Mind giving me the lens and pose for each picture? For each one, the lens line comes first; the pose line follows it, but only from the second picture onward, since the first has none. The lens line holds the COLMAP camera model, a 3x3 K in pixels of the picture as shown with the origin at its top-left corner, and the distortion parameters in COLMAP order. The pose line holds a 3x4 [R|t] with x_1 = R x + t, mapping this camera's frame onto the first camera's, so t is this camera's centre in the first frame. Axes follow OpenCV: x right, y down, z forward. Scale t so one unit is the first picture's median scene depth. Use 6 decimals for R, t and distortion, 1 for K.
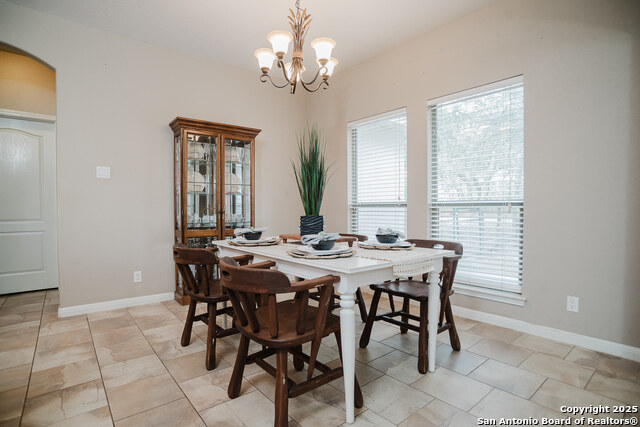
lens RADIAL K [[324.9, 0, 316.2], [0, 324.9, 218.2], [0, 0, 1]] dist [-0.100875, 0.046512]
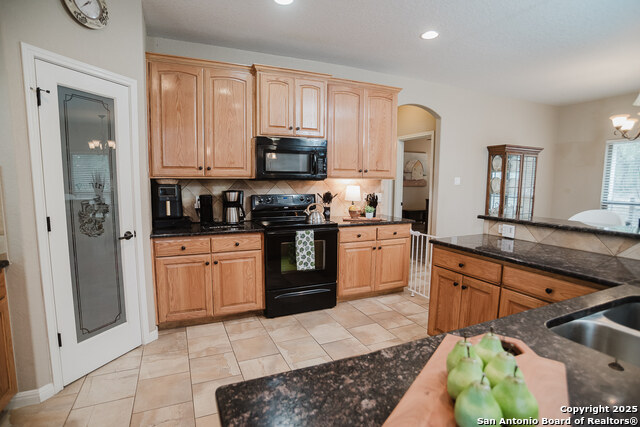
lens RADIAL K [[324.9, 0, 316.2], [0, 324.9, 218.2], [0, 0, 1]] dist [-0.100875, 0.046512]
pose [[0.964304, 0.037629, -0.262110, -1.236638], [-0.015381, 0.996140, 0.086420, -0.118125], [0.264350, -0.079304, 0.961161, -0.957475]]
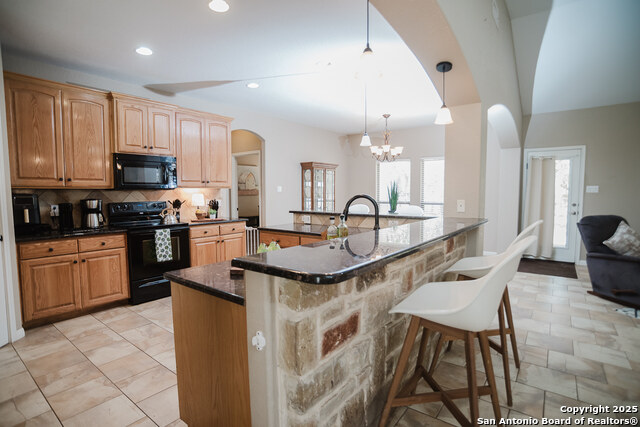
lens RADIAL K [[324.9, 0, 316.2], [0, 324.9, 218.2], [0, 0, 1]] dist [-0.100875, 0.046512]
pose [[0.973726, -0.019772, 0.226865, -1.228819], [0.008216, 0.998625, 0.051768, -0.086950], [-0.227576, -0.048544, 0.972549, -1.464407]]
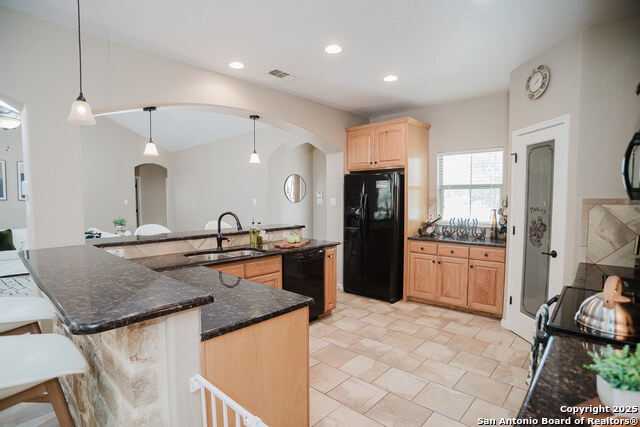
lens RADIAL K [[324.9, 0, 316.2], [0, 324.9, 218.2], [0, 0, 1]] dist [-0.100875, 0.046512]
pose [[-0.991137, 0.015434, -0.131943, -1.059519], [0.003260, 0.995754, 0.091993, -0.209675], [0.132803, 0.090747, -0.986979, 0.908821]]
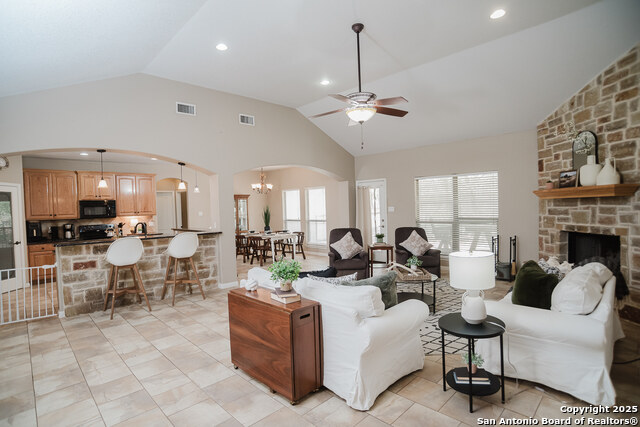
lens RADIAL K [[324.9, 0, 316.2], [0, 324.9, 218.2], [0, 0, 1]] dist [-0.100875, 0.046512]
pose [[0.995547, -0.029768, 0.089440, 0.229407], [0.029424, 0.999554, 0.005167, -0.112564], [-0.089554, -0.002512, 0.995979, -2.998716]]
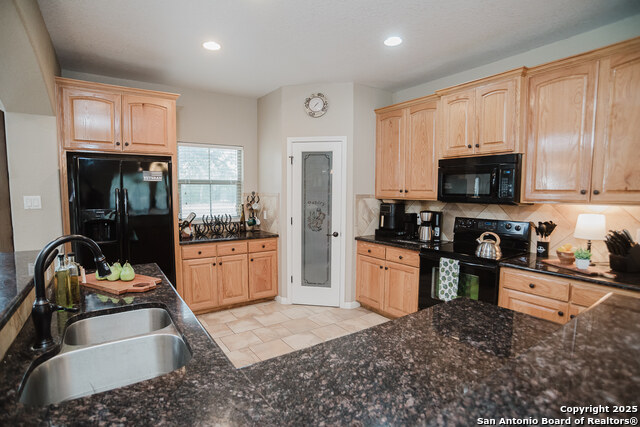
lens RADIAL K [[324.9, 0, 316.2], [0, 324.9, 218.2], [0, 0, 1]] dist [-0.100875, 0.046512]
pose [[-0.082826, 0.082610, -0.993134, -0.399887], [-0.032503, 0.995804, 0.085542, -0.190614], [0.996034, 0.039365, -0.079793, -0.092721]]
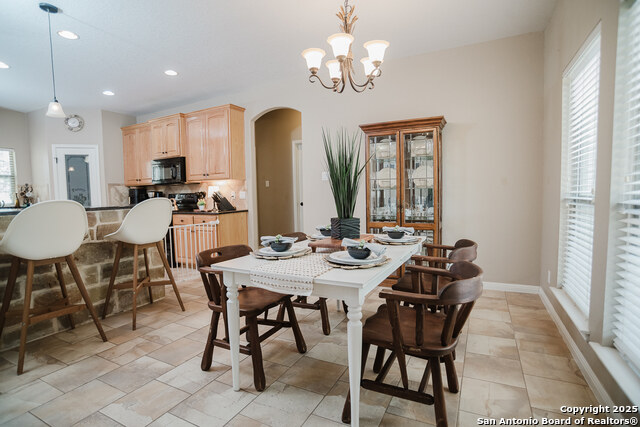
lens RADIAL K [[324.9, 0, 316.2], [0, 324.9, 218.2], [0, 0, 1]] dist [-0.100875, 0.046512]
pose [[0.395187, 0.060217, -0.916625, 0.845266], [-0.006254, 0.998002, 0.062866, -0.066042], [0.918580, -0.019111, 0.394774, 0.509088]]
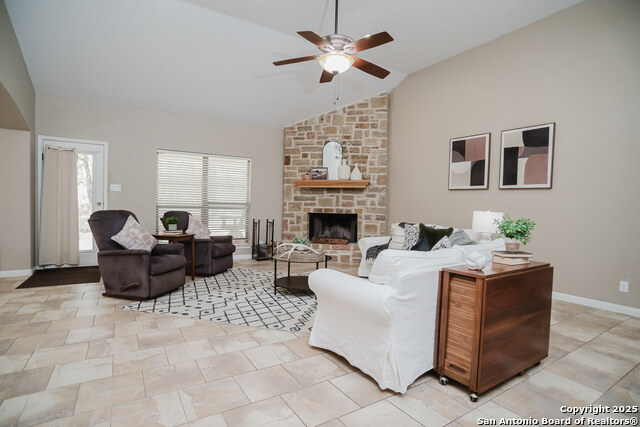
lens RADIAL K [[324.9, 0, 316.2], [0, 324.9, 218.2], [0, 0, 1]] dist [-0.100875, 0.046512]
pose [[0.125805, -0.029687, 0.991611, -0.791411], [0.005706, 0.999557, 0.029201, -0.001207], [-0.992039, 0.001985, 0.125918, -1.429553]]
